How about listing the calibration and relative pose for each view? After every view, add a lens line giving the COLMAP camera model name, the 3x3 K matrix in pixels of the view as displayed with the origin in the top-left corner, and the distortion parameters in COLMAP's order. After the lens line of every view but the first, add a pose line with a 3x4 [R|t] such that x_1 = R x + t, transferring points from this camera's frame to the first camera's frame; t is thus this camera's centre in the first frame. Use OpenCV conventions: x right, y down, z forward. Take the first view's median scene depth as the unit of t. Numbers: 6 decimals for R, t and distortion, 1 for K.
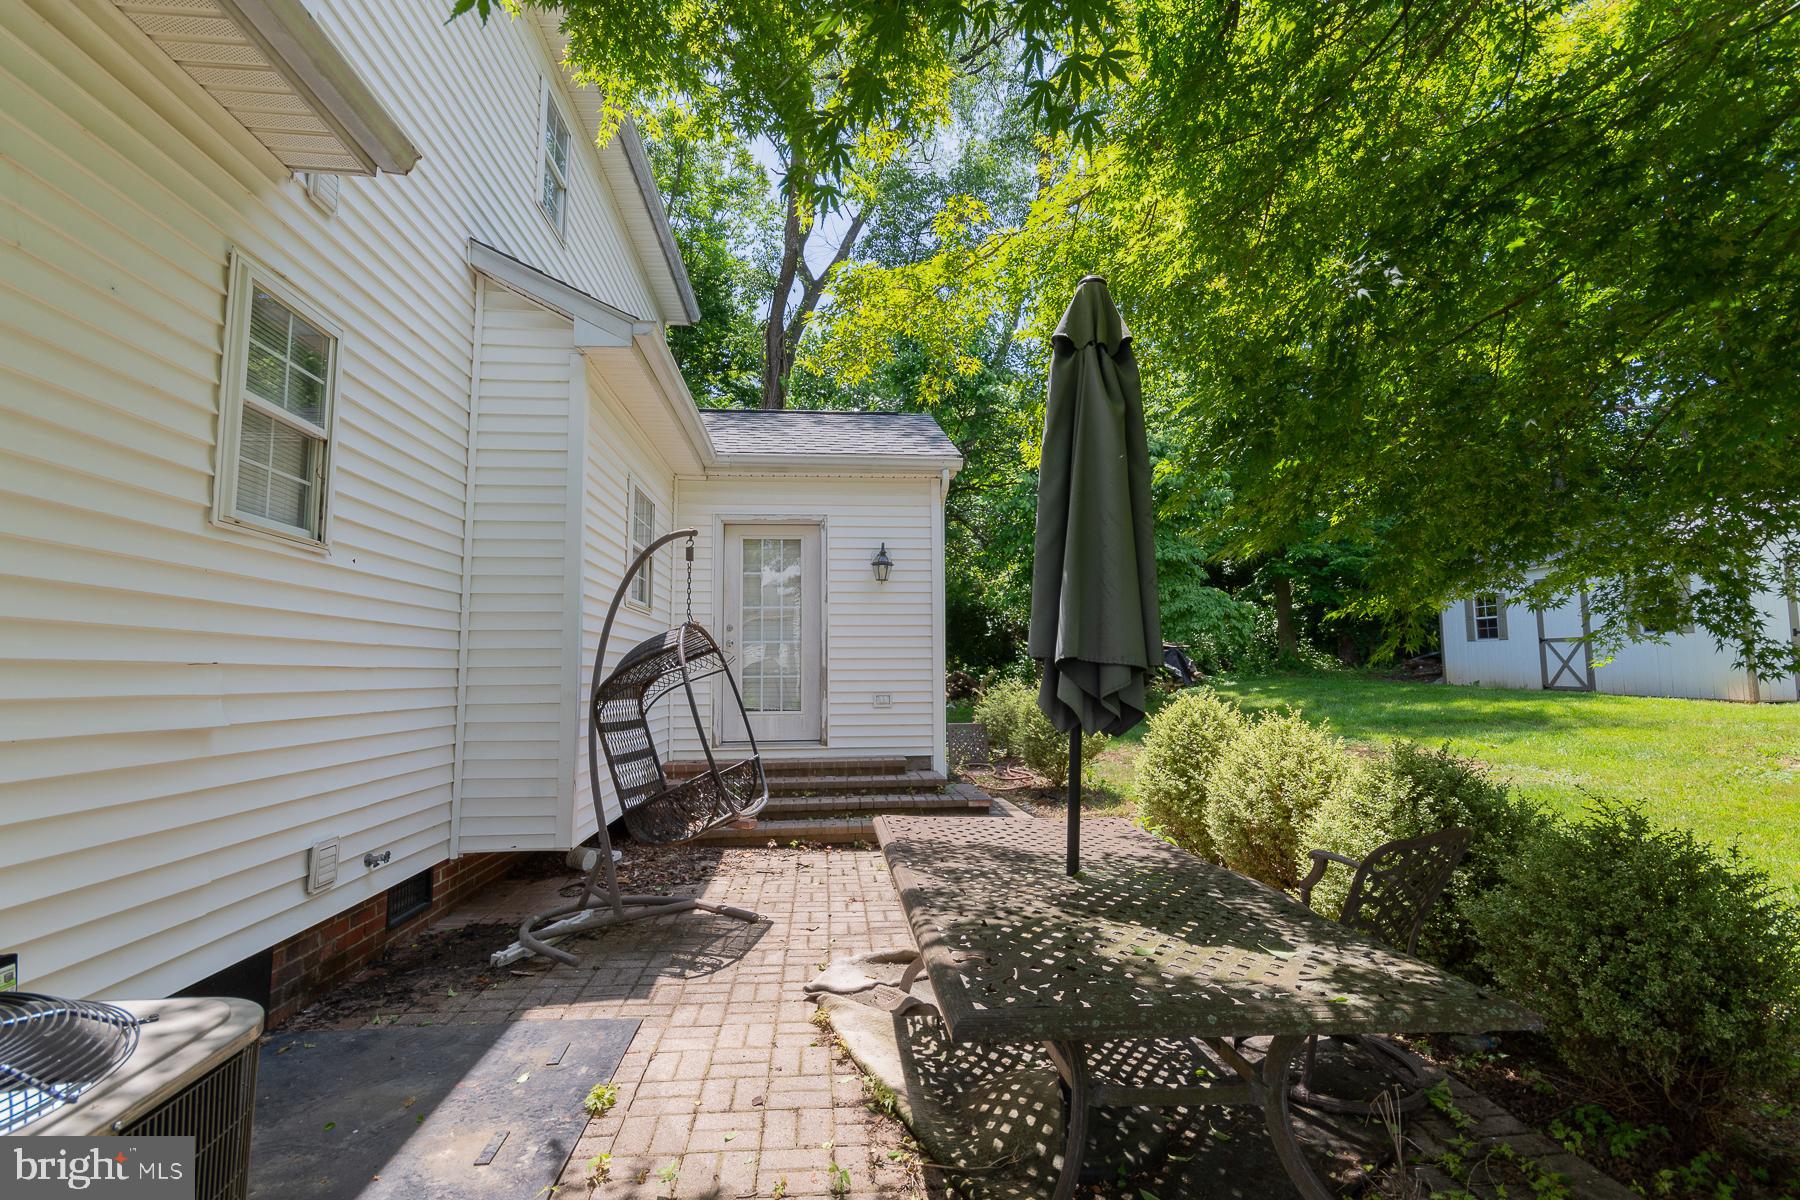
lens RADIAL K [[776.4, 0, 892.5], [0, 776.4, 602.9], [0, 0, 1]] dist [0.003103, 0.000518]
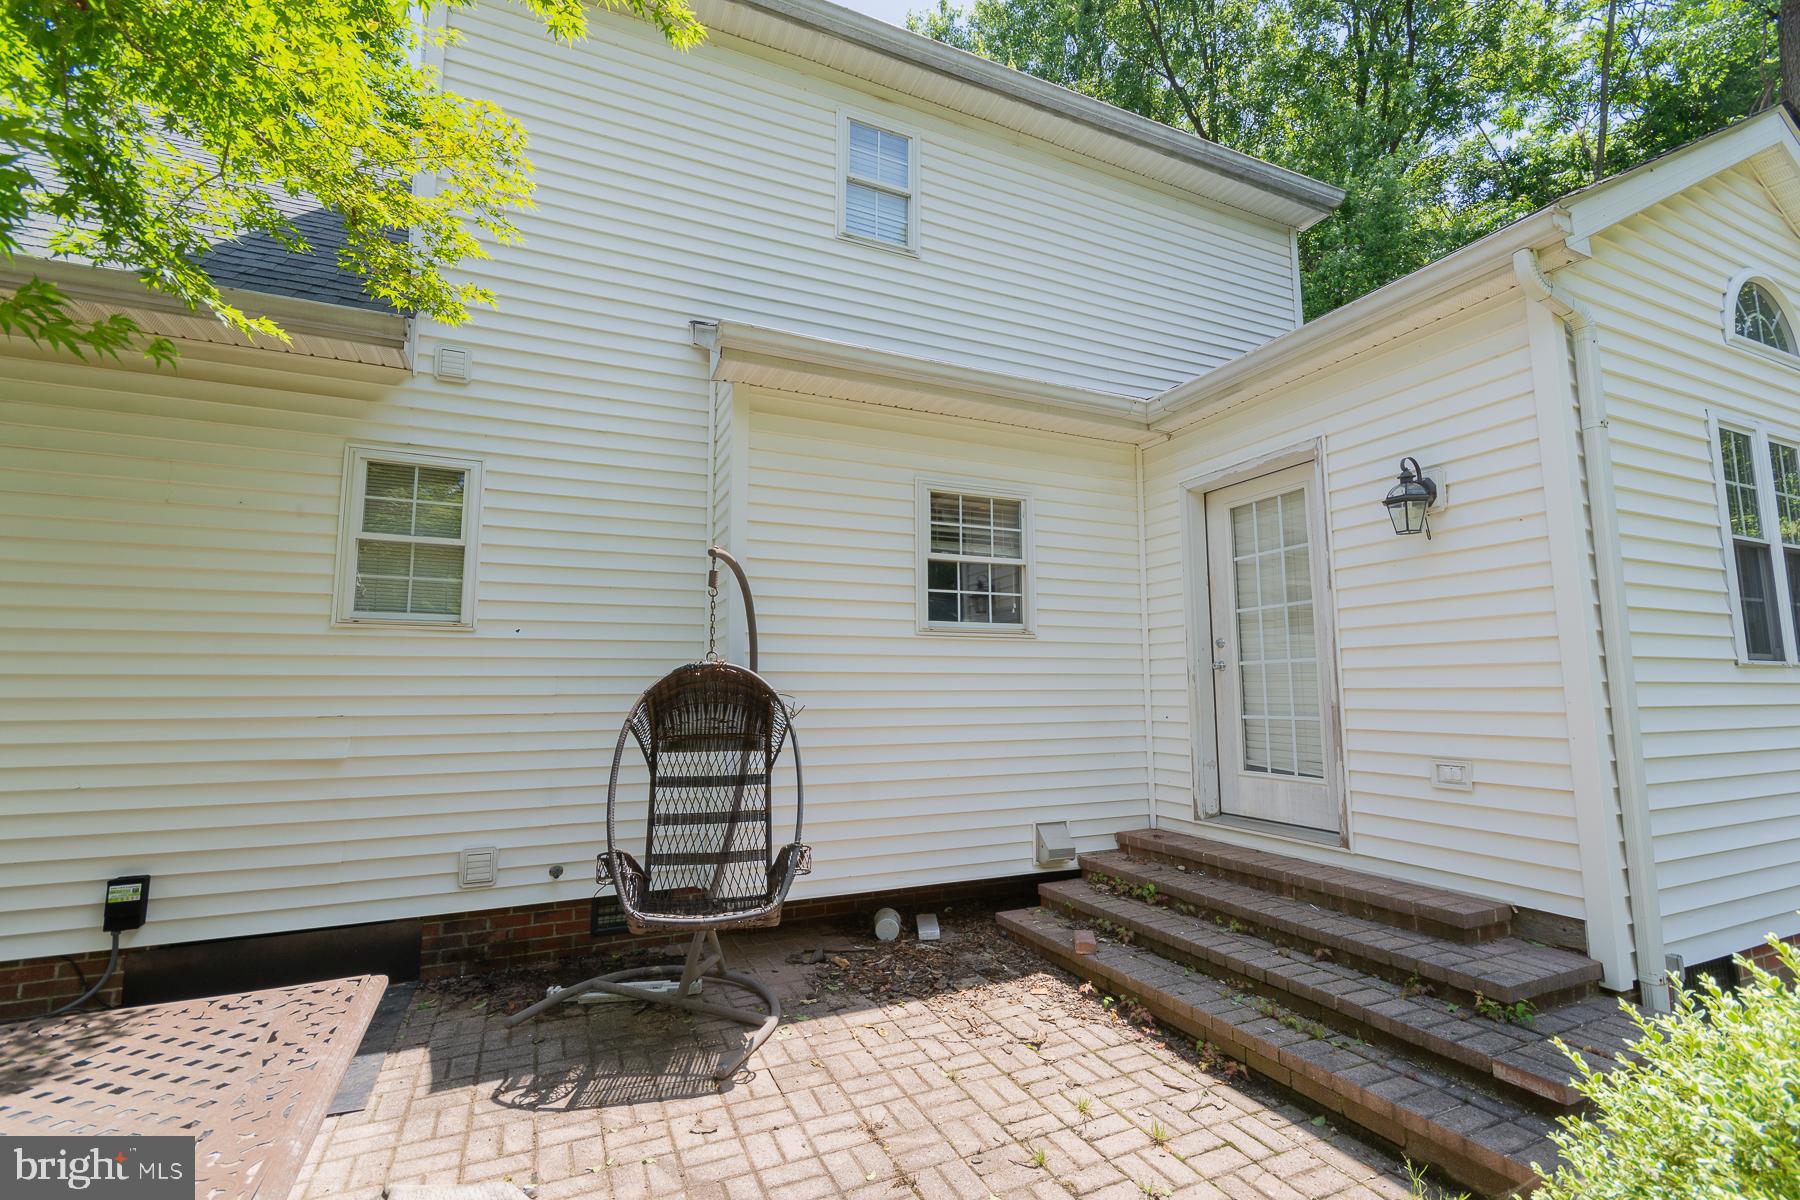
lens RADIAL K [[776.4, 0, 892.5], [0, 776.4, 602.9], [0, 0, 1]] dist [0.003103, 0.000518]
pose [[0.352865, -0.102479, -0.930046, 0.687487], [0.089325, 0.993134, -0.075540, 0.050760], [0.931401, -0.056421, 0.359596, 1.067559]]
